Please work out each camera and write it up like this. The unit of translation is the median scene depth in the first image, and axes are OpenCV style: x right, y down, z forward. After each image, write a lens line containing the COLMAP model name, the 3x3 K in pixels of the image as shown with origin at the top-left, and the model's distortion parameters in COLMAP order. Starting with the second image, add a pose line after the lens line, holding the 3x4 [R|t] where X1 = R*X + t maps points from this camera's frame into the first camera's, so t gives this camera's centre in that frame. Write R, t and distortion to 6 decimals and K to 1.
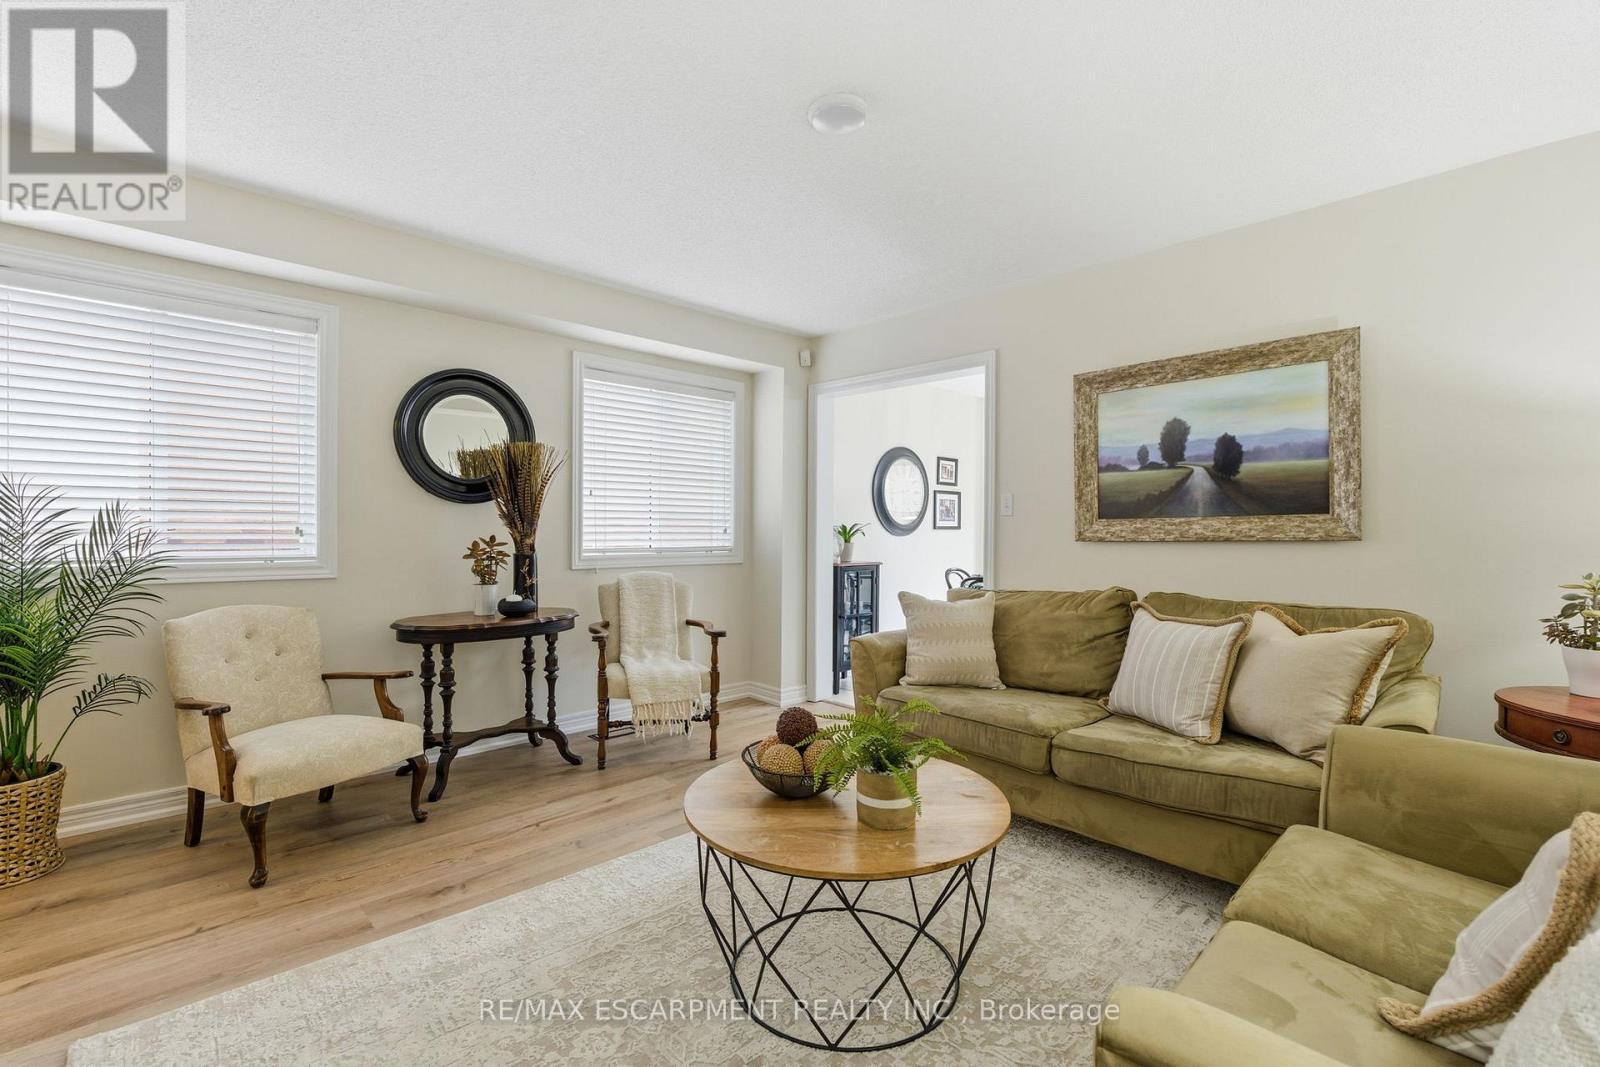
lens RADIAL K [[702.8, 0, 800.0], [0, 702.8, 533.5], [0, 0, 1]] dist [-0.011820, 0.001785]
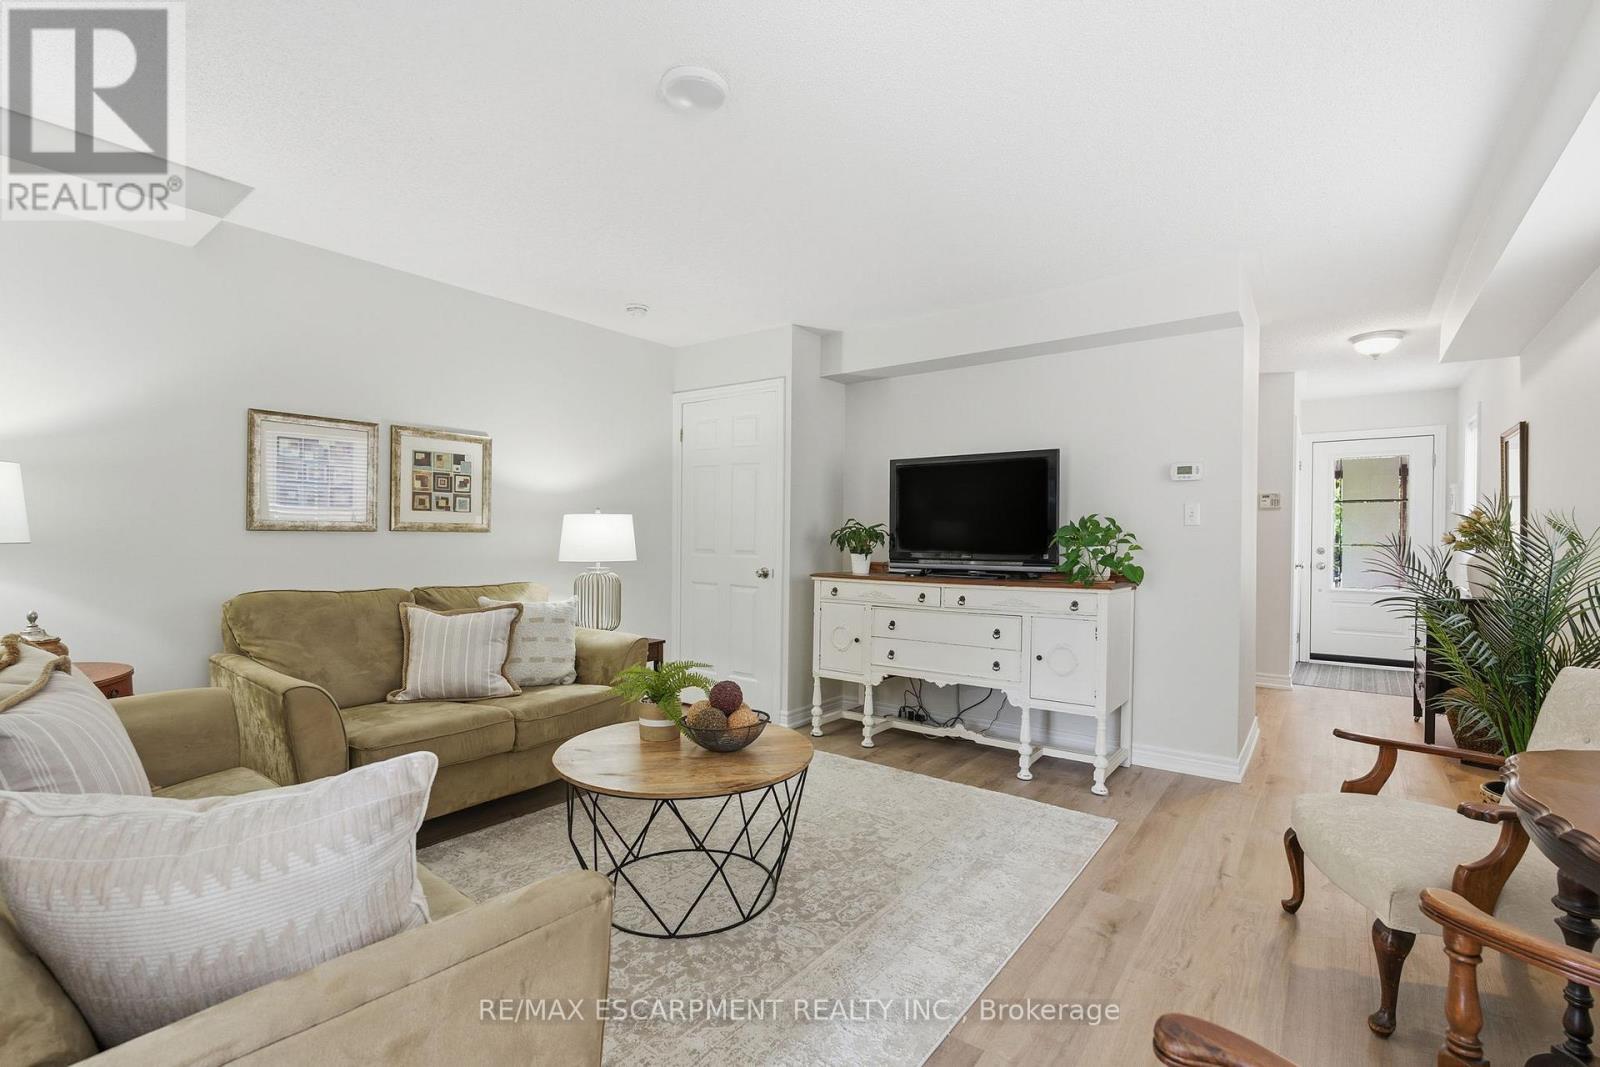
lens RADIAL K [[714.7, 0, 800.0], [0, 714.7, 533.5], [0, 0, 1]] dist [0.001196, 0.000354]
pose [[-0.988985, -0.013389, -0.147406, 0.033355], [-0.013048, 0.999909, -0.003281, -0.002444], [0.147437, -0.001321, -0.989071, 1.384929]]
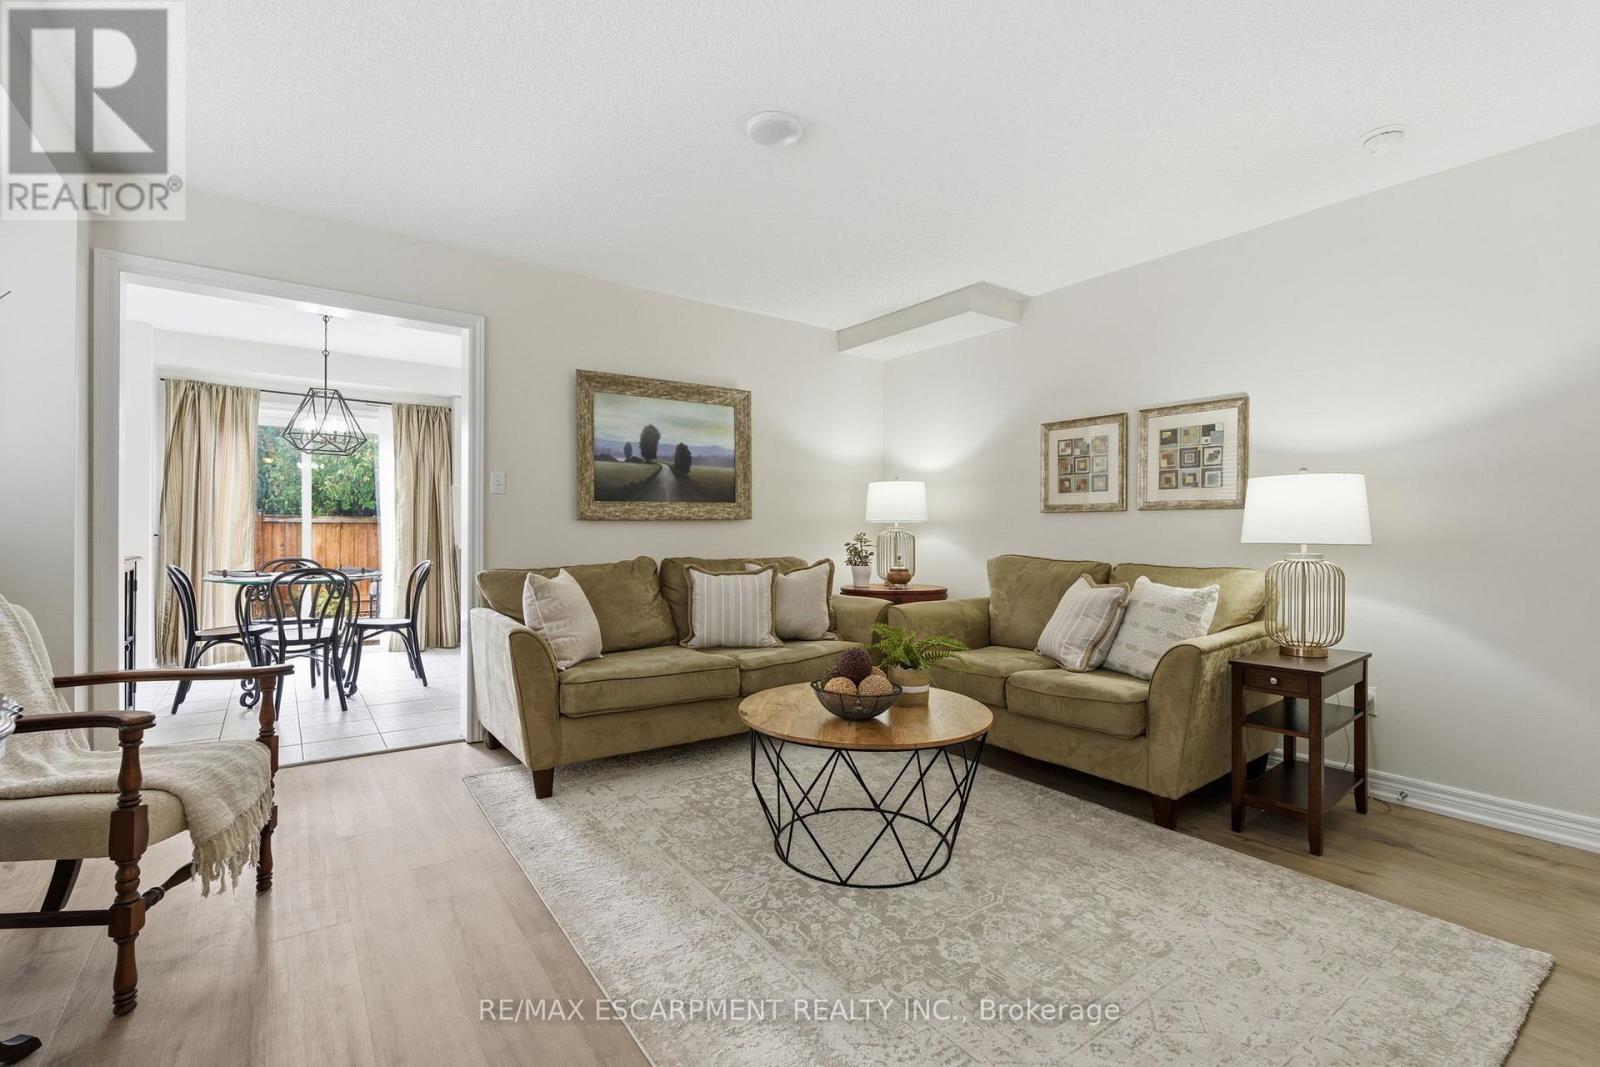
lens RADIAL K [[702.8, 0, 800.0], [0, 702.8, 533.5], [0, 0, 1]] dist [-0.011820, 0.001785]
pose [[0.138079, -0.008700, 0.990383, -0.740694], [0.001324, 0.999962, 0.008600, 0.026129], [-0.990420, 0.000124, 0.138086, 0.568082]]
